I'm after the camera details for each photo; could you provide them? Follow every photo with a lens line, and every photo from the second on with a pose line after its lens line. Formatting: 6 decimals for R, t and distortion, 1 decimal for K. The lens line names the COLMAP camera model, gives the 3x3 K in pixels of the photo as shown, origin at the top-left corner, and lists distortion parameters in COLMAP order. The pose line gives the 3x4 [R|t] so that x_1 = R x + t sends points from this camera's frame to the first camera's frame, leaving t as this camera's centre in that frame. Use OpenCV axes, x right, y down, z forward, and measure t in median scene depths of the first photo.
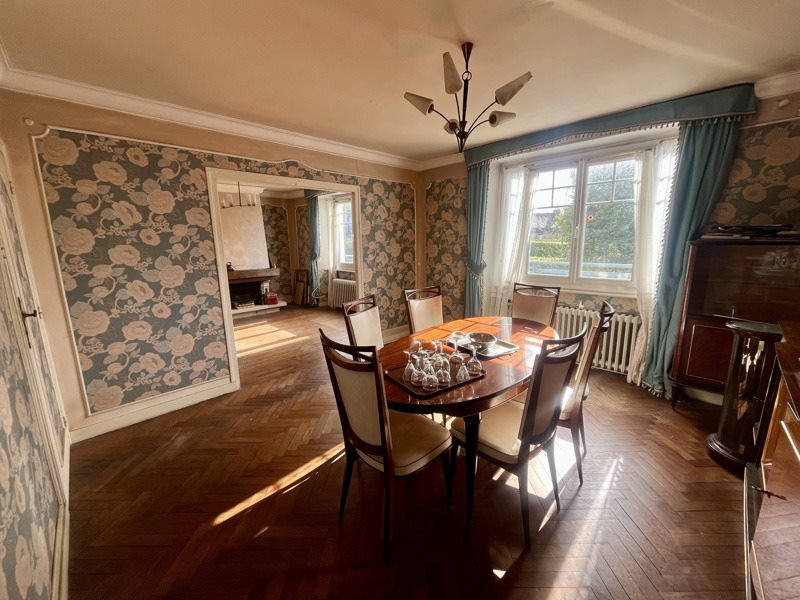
lens RADIAL K [[319.3, 0, 395.8], [0, 319.3, 297.6], [0, 0, 1]] dist [-0.000835, -0.000111]
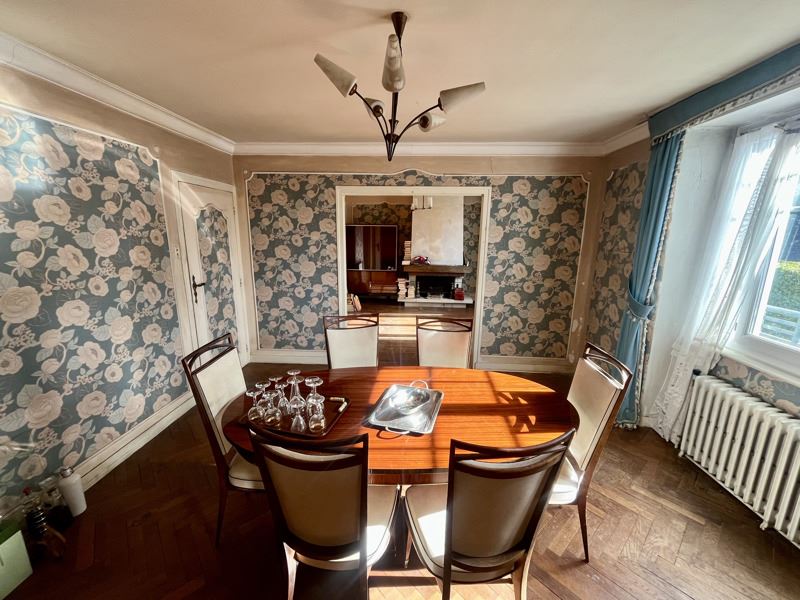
lens RADIAL K [[319.3, 0, 395.8], [0, 319.3, 297.6], [0, 0, 1]] dist [-0.000835, -0.000111]
pose [[0.679582, 0.176859, -0.711961, 0.389083], [-0.157213, 0.983067, 0.094142, -0.094060], [0.716555, 0.047953, 0.695880, 0.223674]]
